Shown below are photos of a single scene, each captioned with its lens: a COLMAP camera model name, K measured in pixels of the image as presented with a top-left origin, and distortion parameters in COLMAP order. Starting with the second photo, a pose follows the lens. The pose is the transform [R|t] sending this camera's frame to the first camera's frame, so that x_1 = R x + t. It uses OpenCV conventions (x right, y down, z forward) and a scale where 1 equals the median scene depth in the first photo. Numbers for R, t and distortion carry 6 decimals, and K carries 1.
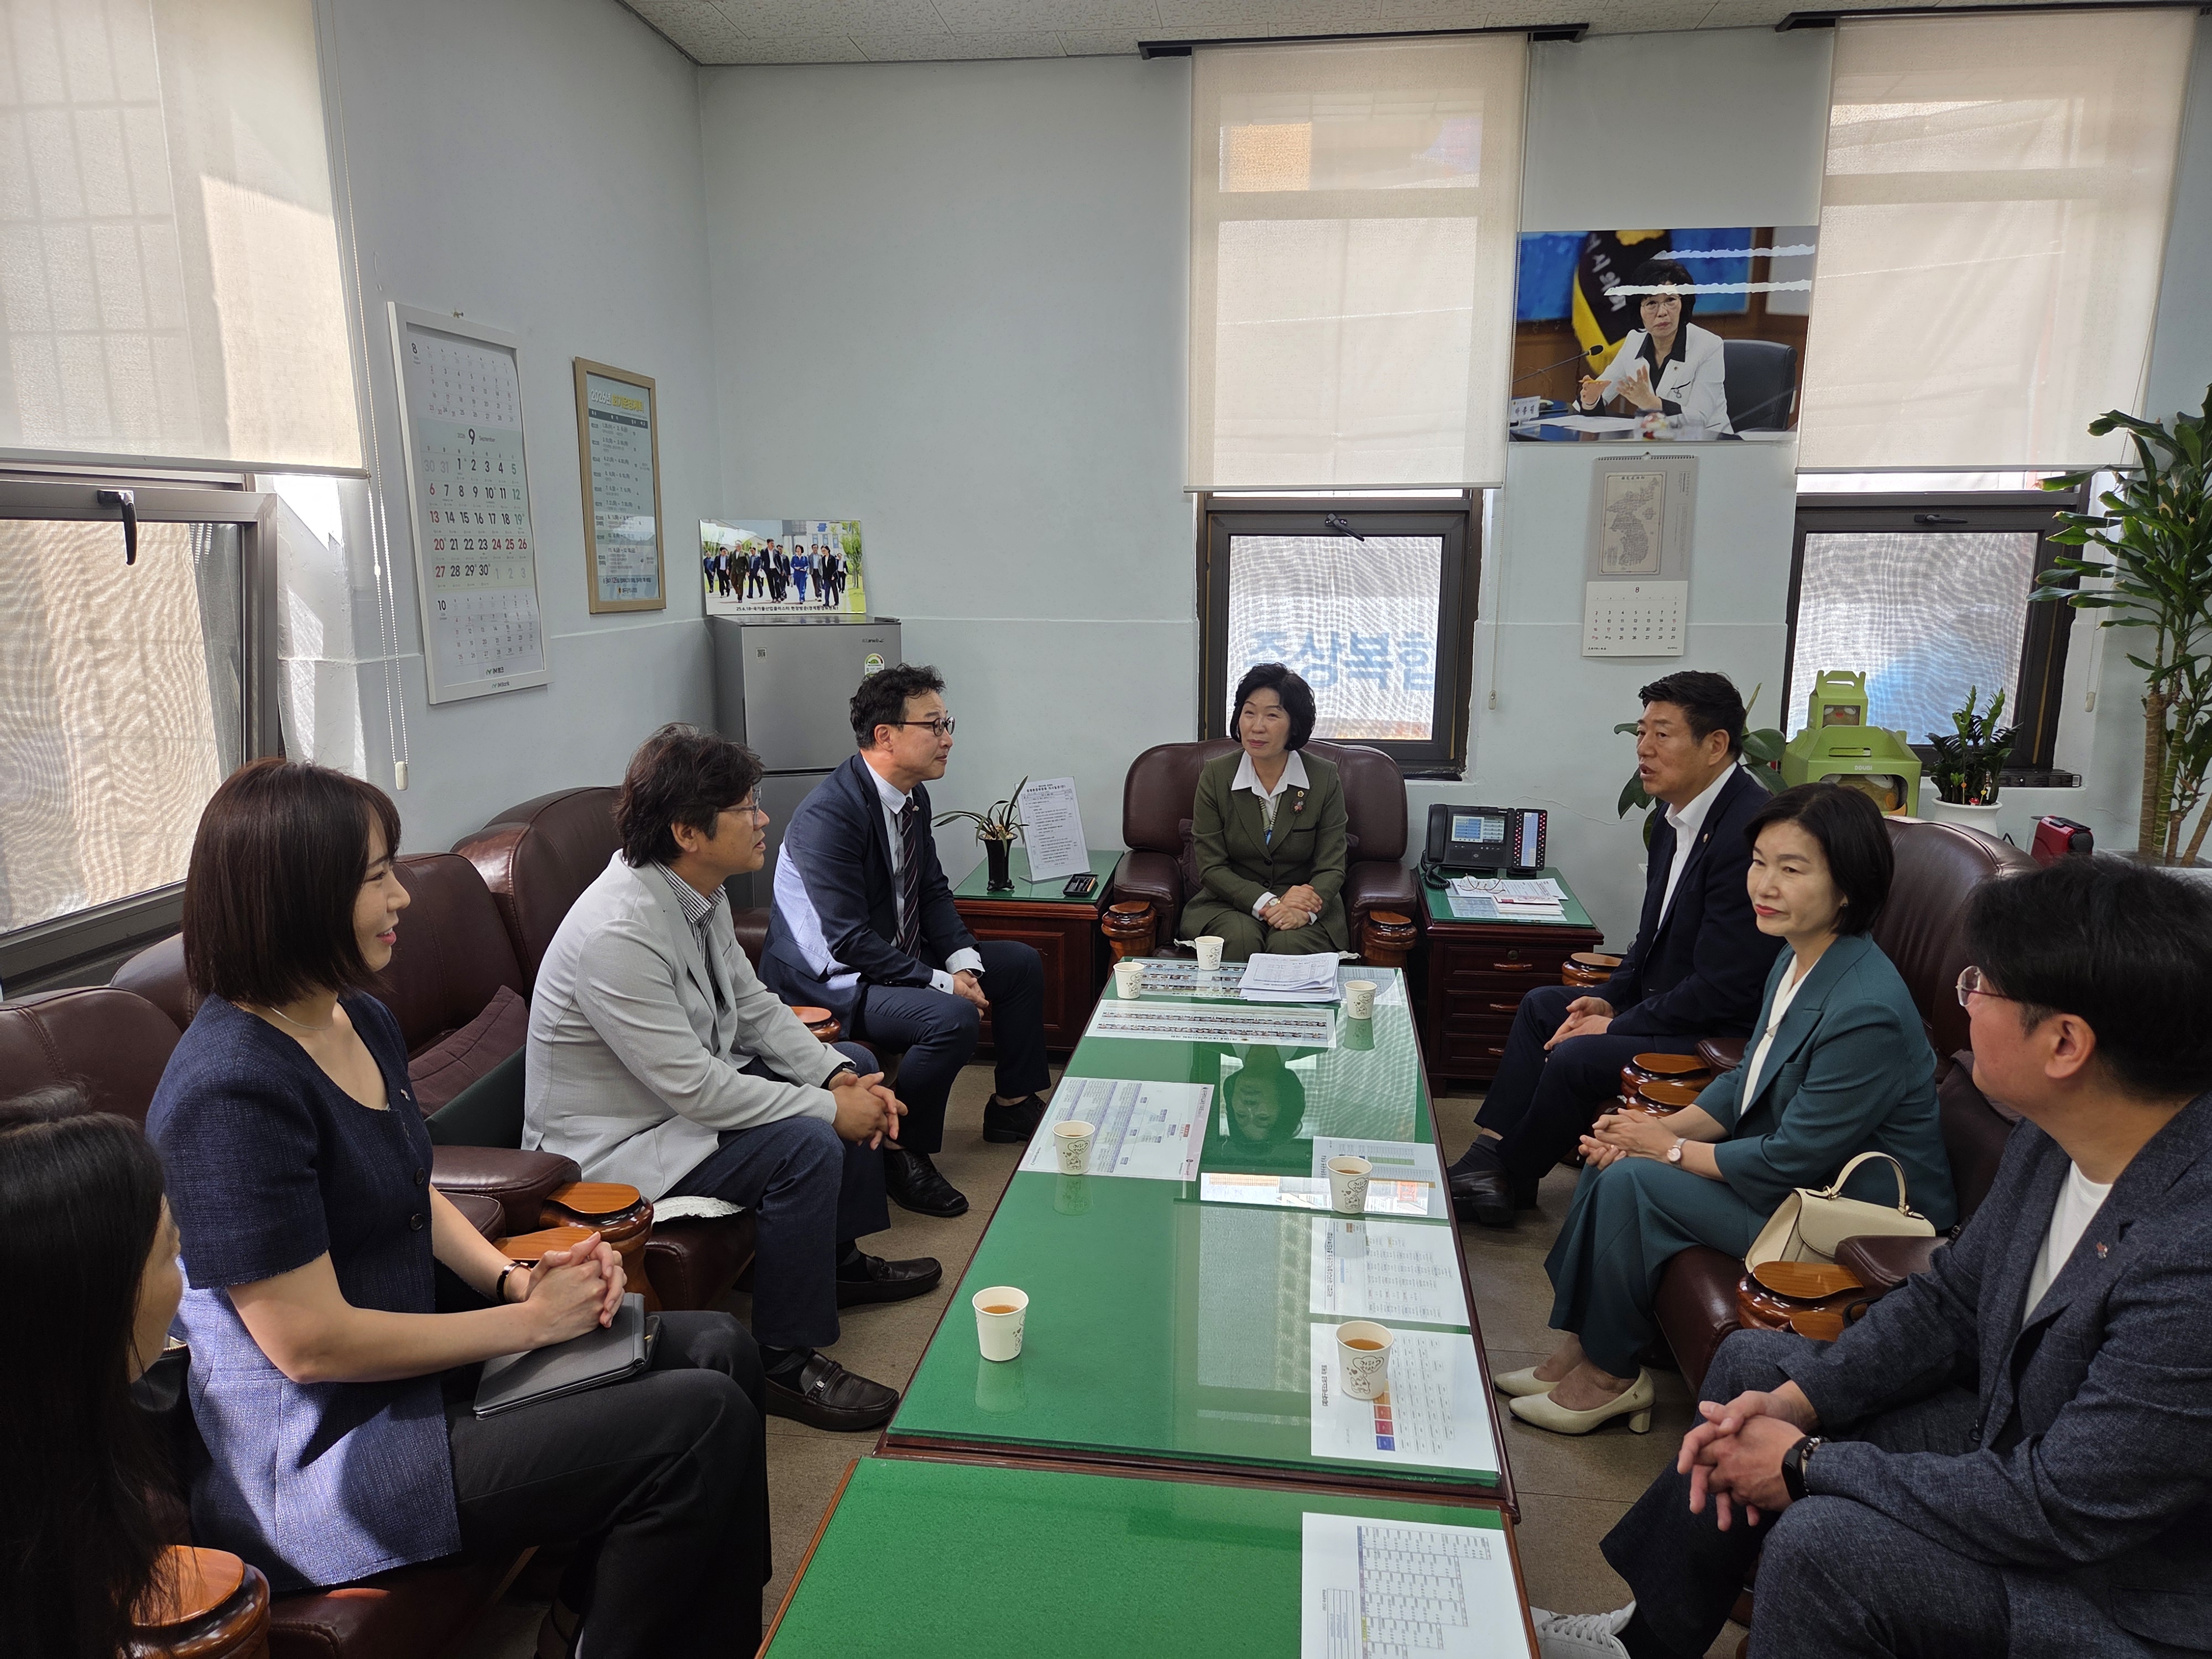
lens RADIAL K [[1465.7, 0, 1103.5], [0, 1465.7, 837.3], [0, 0, 1]] dist [0.011262, -0.007209]
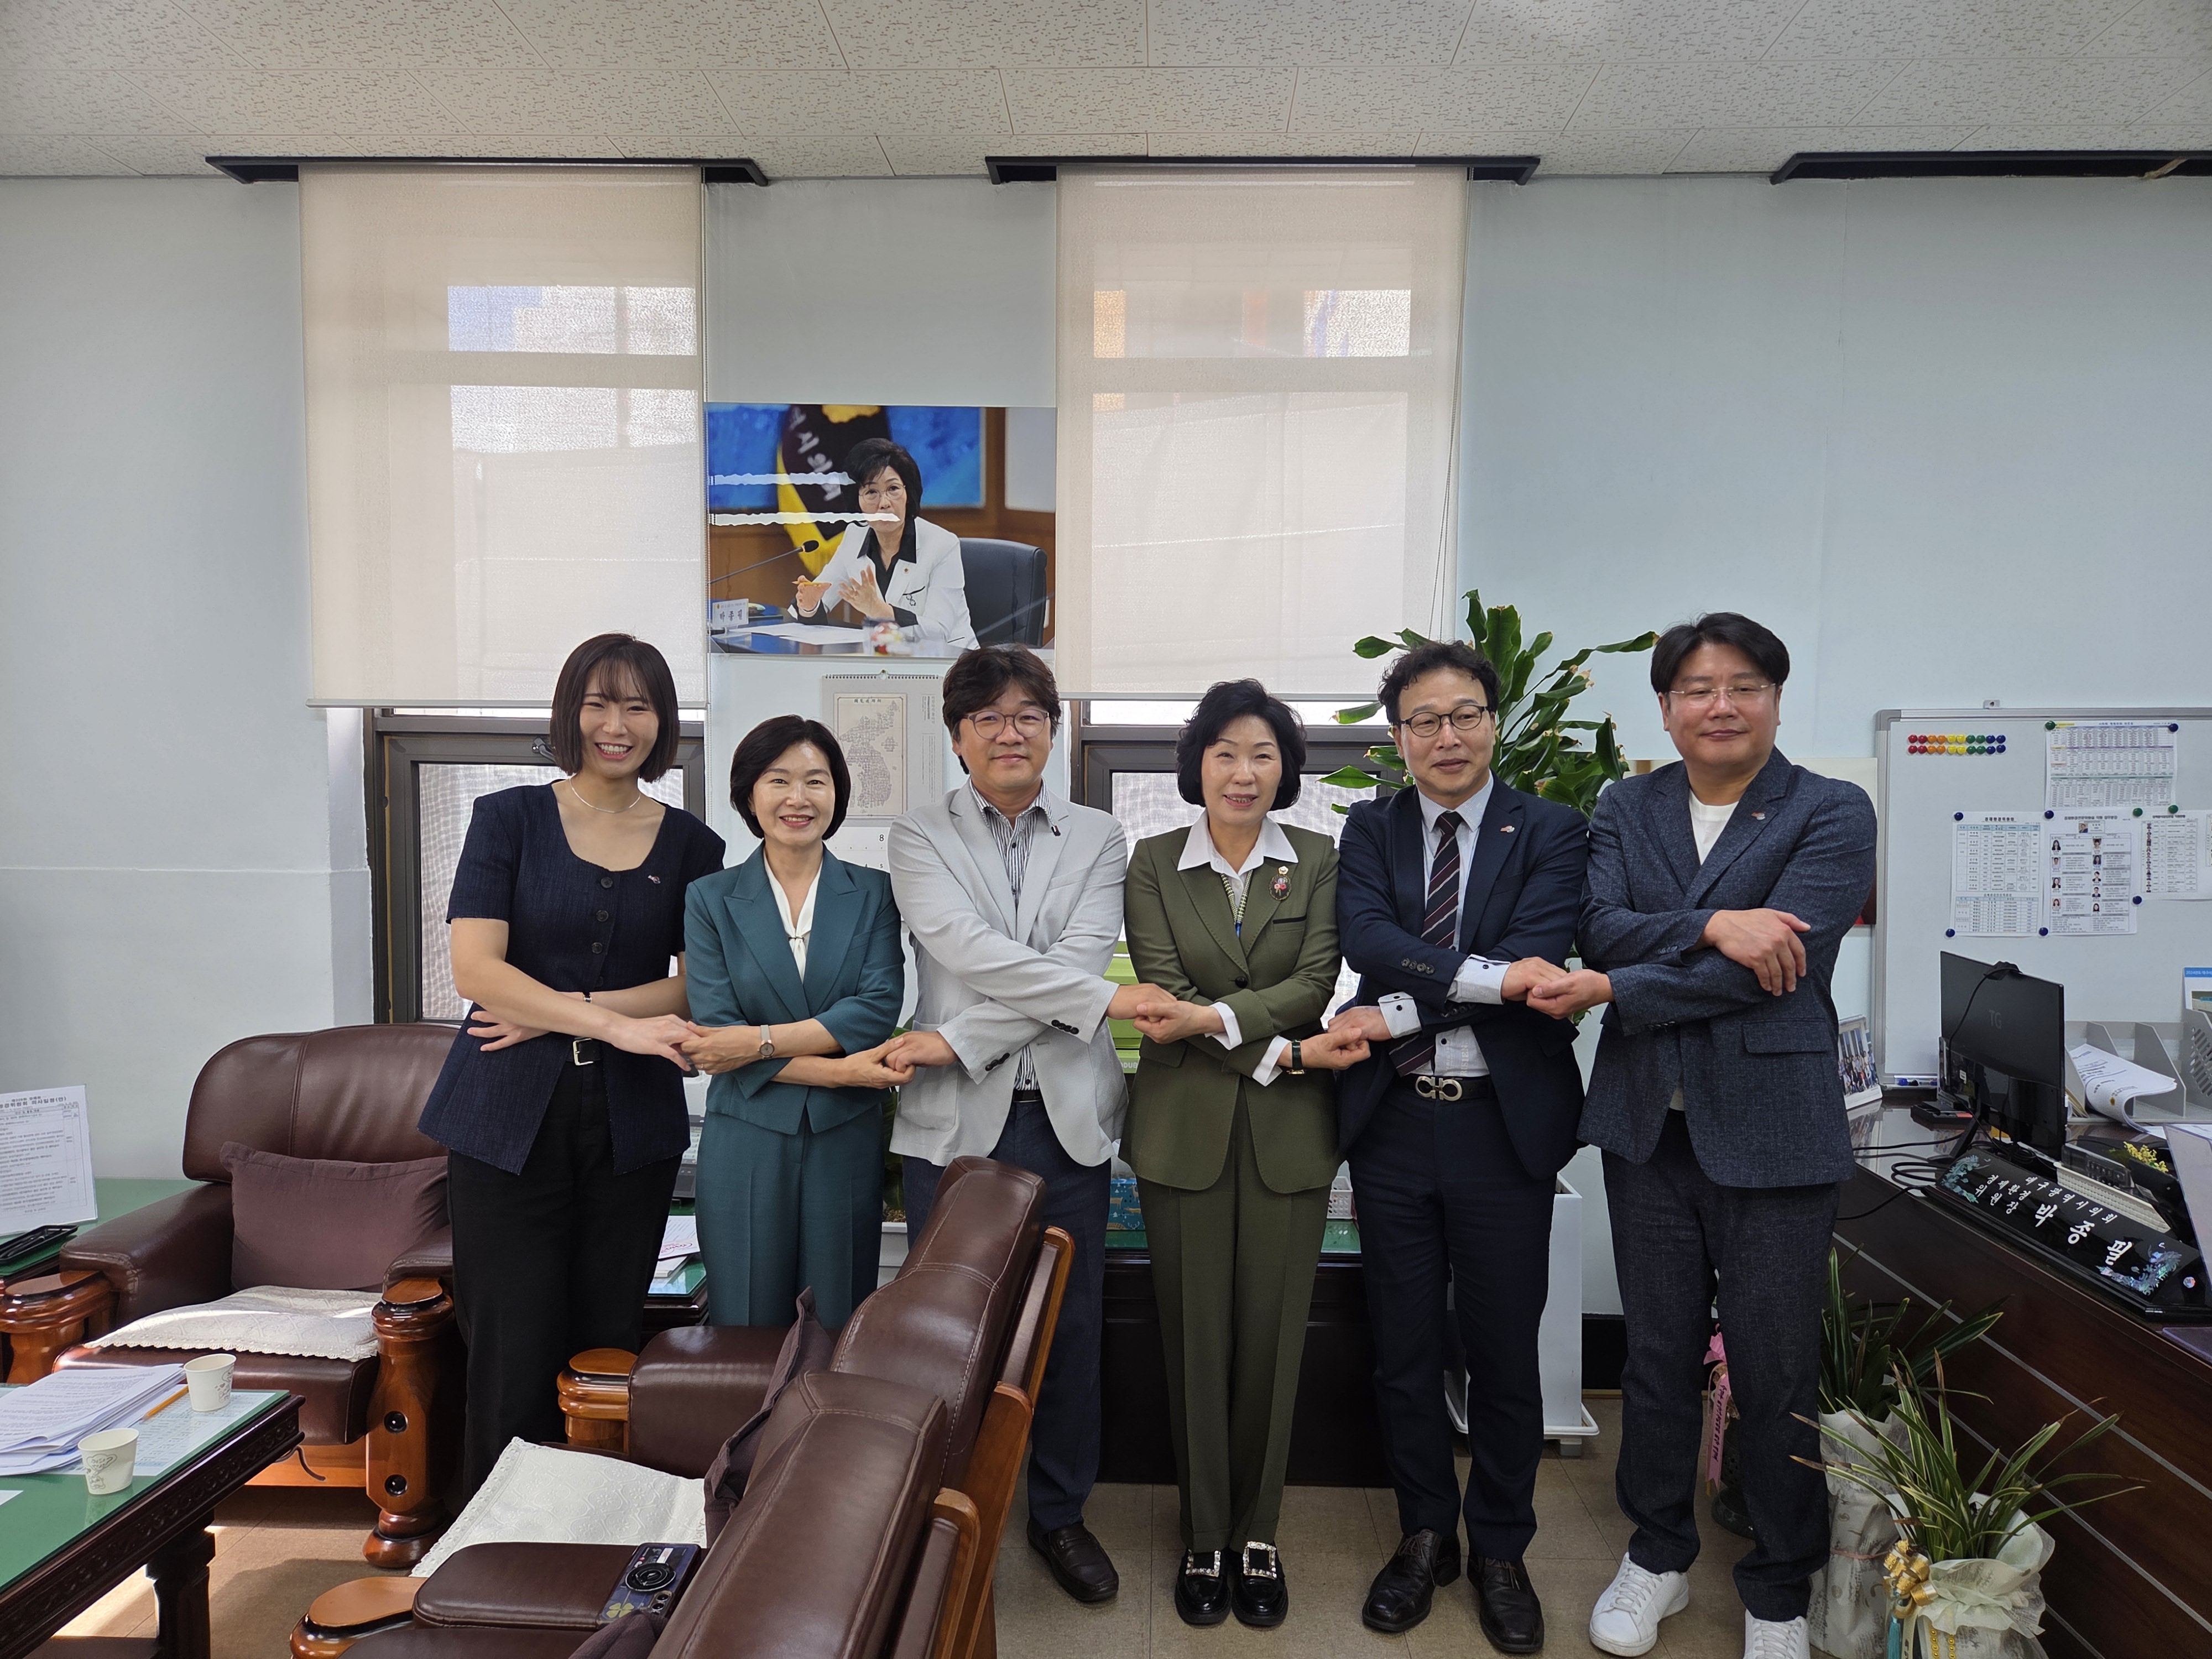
lens RADIAL K [[1465.7, 0, 1109.0], [0, 1465.7, 827.1], [0, 0, 1]] dist [0.011262, -0.007209]
pose [[0.994615, 0.010661, 0.103084, 0.417352], [0.005350, 0.988086, -0.153810, -0.053491], [-0.103496, 0.153533, 0.982709, 0.213058]]
